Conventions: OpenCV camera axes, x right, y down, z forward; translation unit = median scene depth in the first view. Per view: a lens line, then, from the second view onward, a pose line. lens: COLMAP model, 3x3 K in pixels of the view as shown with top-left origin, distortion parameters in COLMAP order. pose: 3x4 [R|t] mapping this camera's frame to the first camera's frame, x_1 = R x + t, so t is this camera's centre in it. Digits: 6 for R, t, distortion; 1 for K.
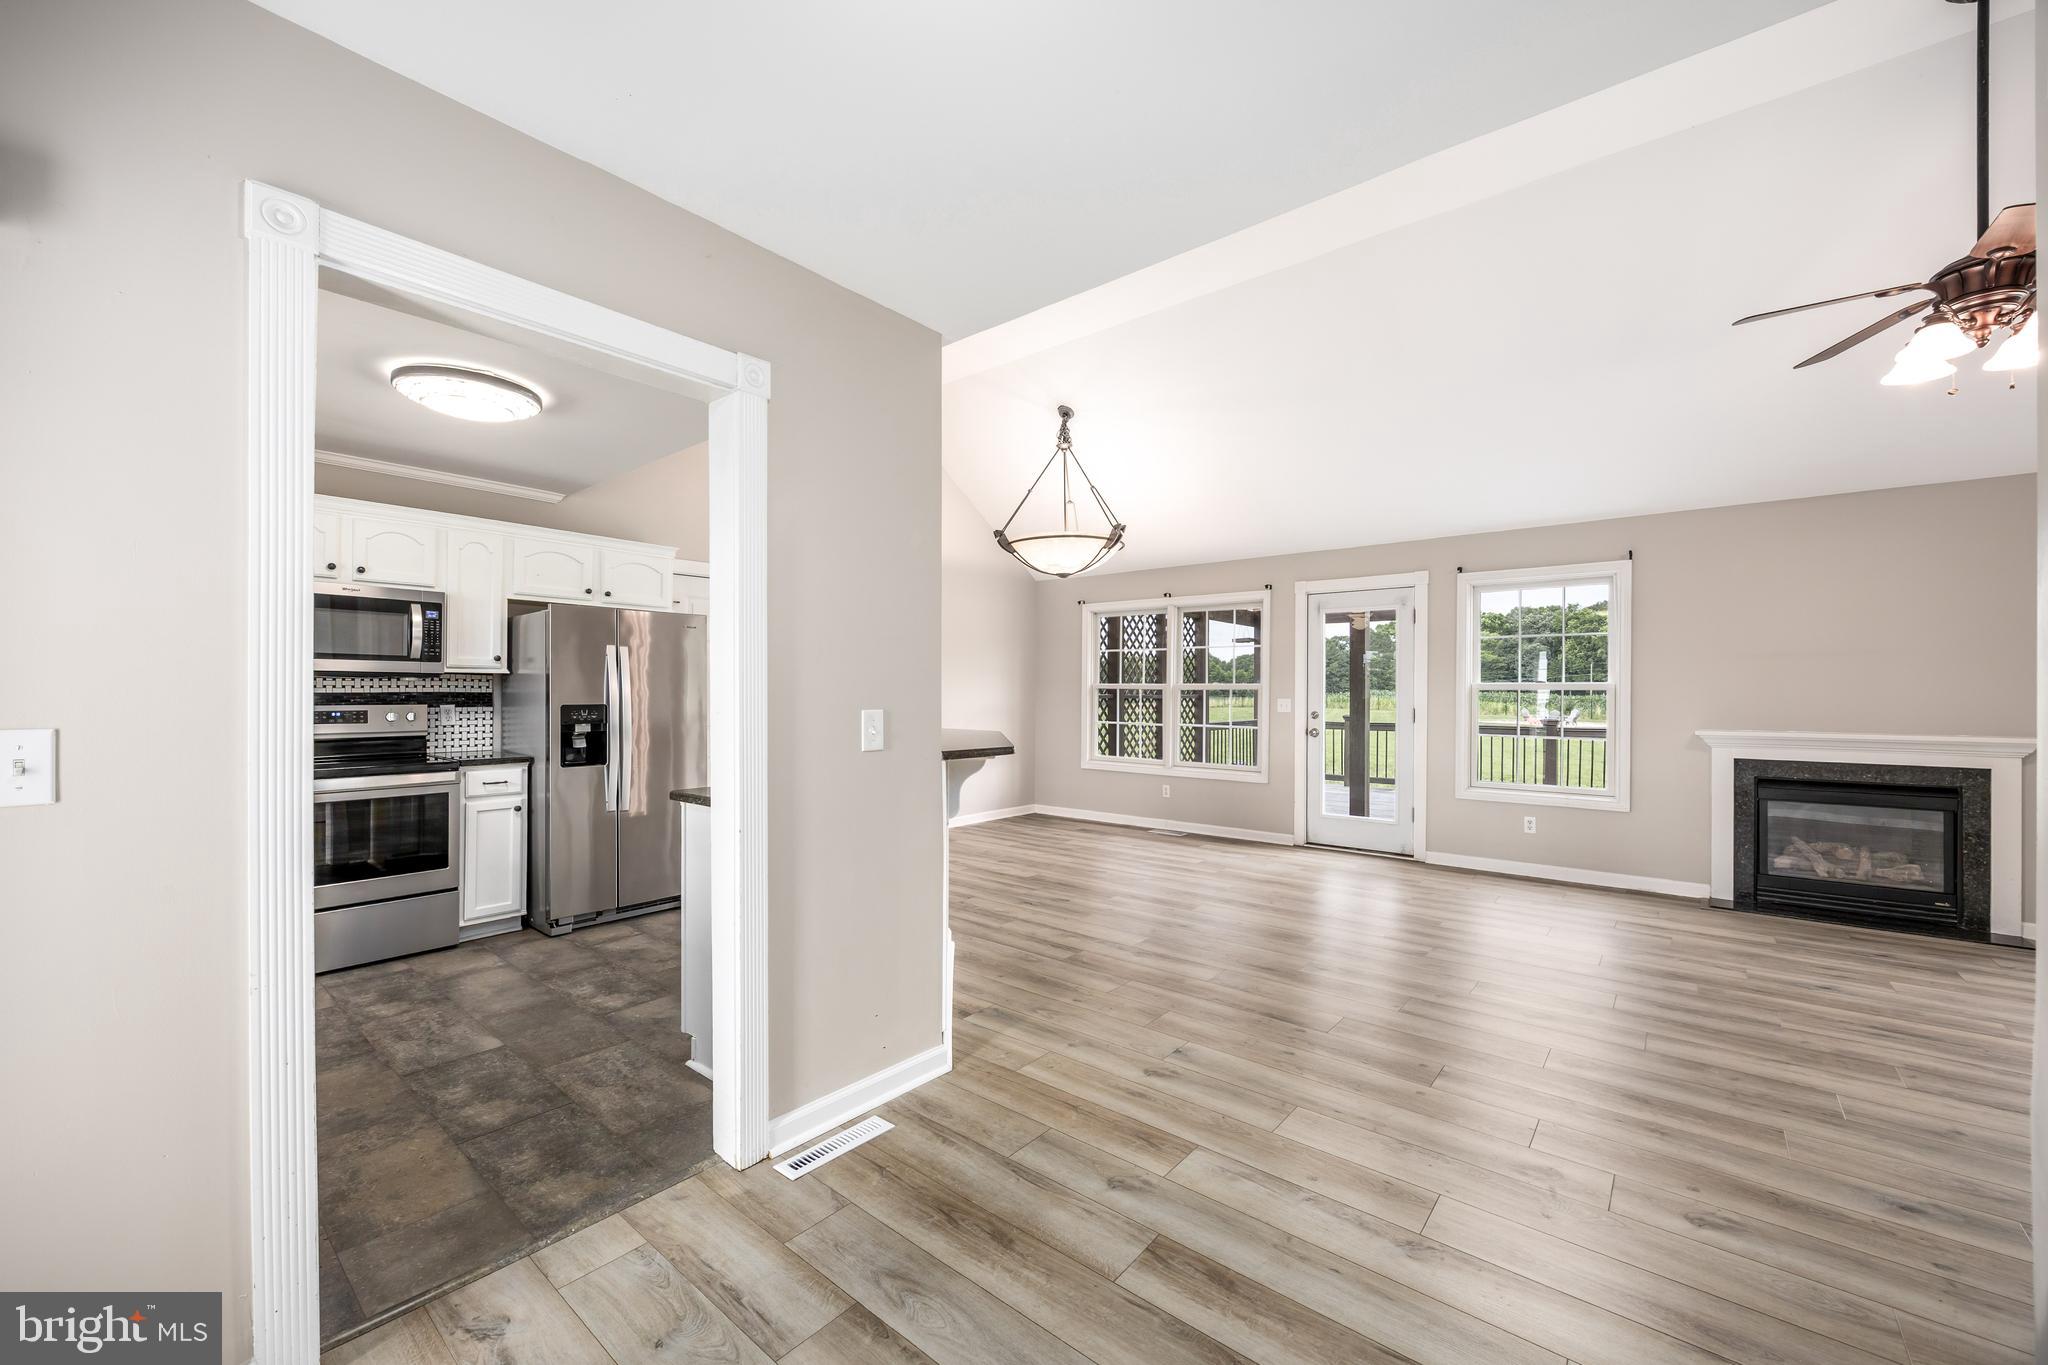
lens RADIAL K [[799.4, 0, 1025.6], [0, 799.4, 688.7], [0, 0, 1]] dist [-0.003871, 0.000628]
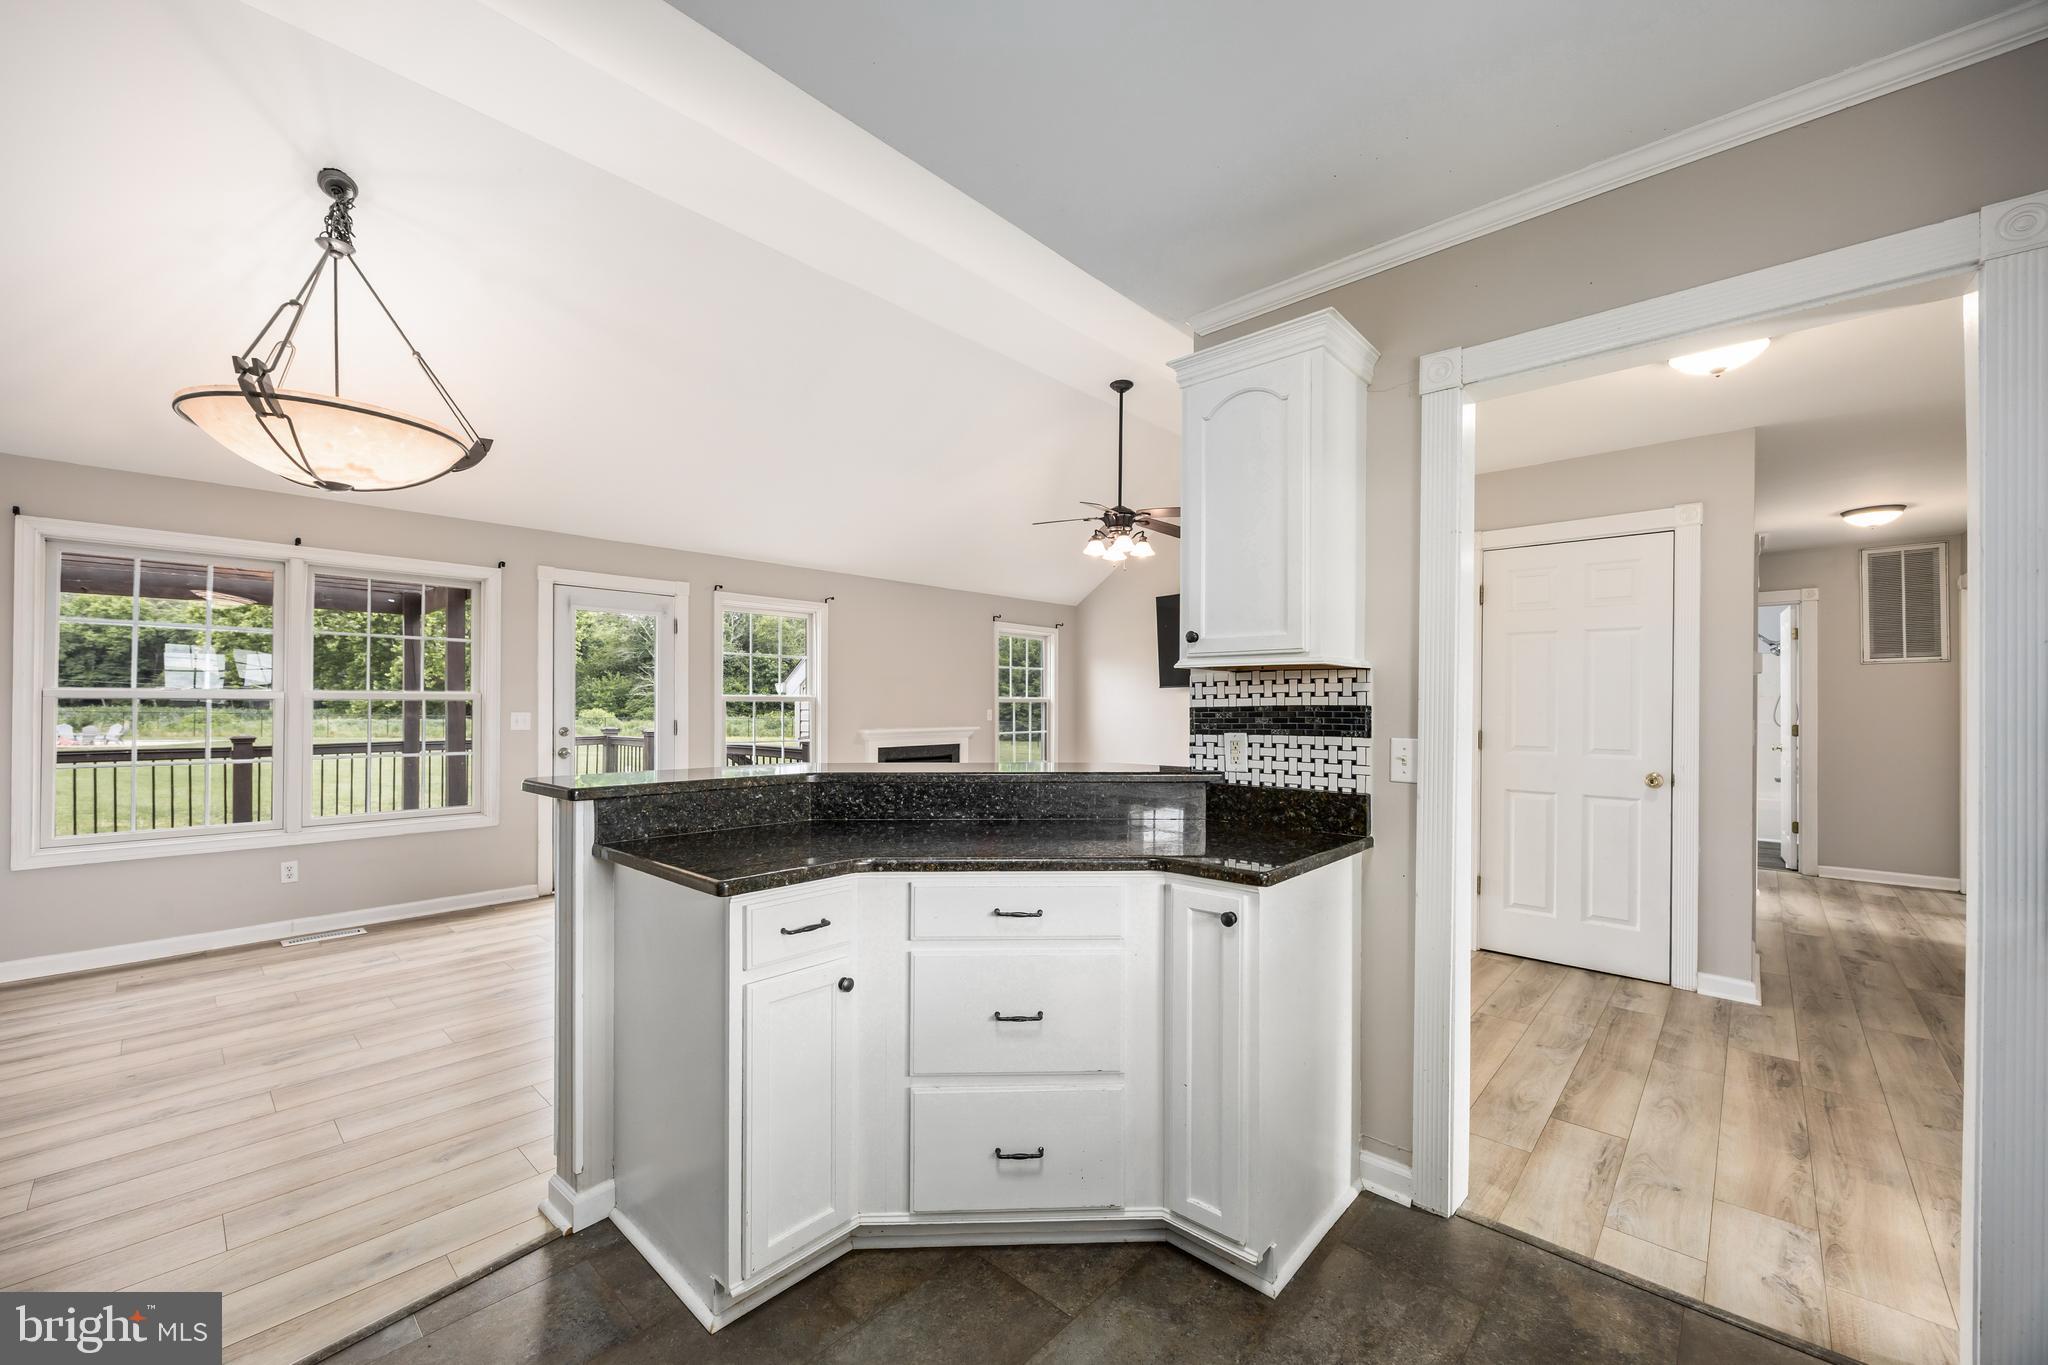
lens RADIAL K [[799.4, 0, 1022.5], [0, 799.4, 700.9], [0, 0, 1]] dist [-0.003871, 0.000628]
pose [[0.050623, 0.001724, 0.998716, -0.684647], [-0.004161, 0.999990, -0.001515, 0.000384], [-0.998709, -0.004079, 0.050630, 0.749435]]
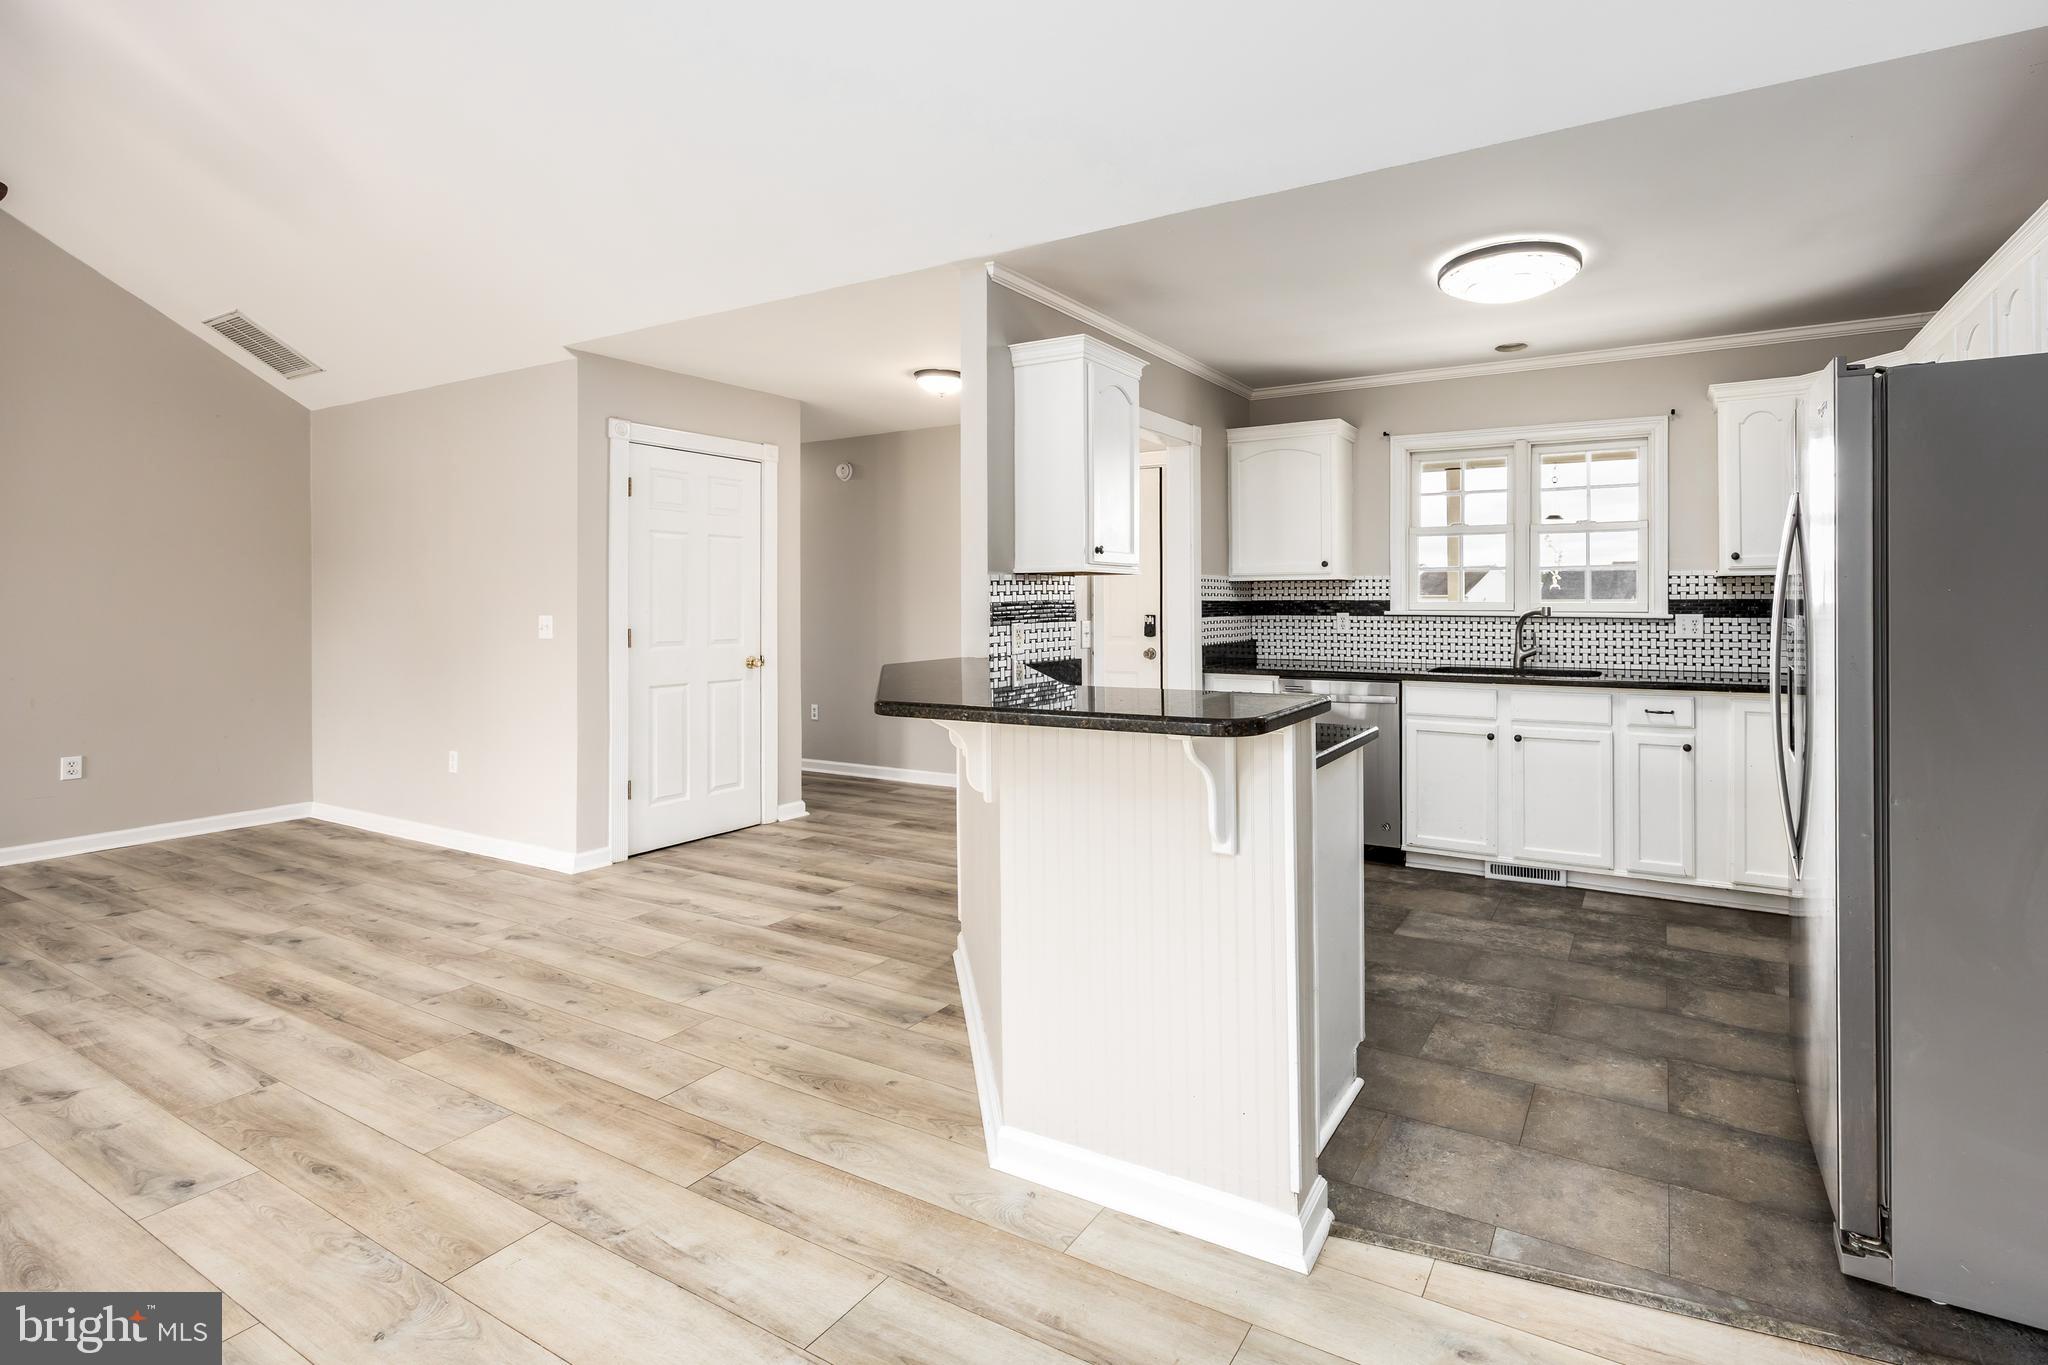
lens RADIAL K [[937.8, 0, 1192.0], [0, 937.8, 596.2], [0, 0, 1]] dist [-0.002718, 0.000659]
pose [[-0.974302, 0.002950, -0.225226, -0.077786], [0.004470, 0.999971, -0.006236, 0.004007], [0.225201, -0.007083, -0.974287, 1.459080]]
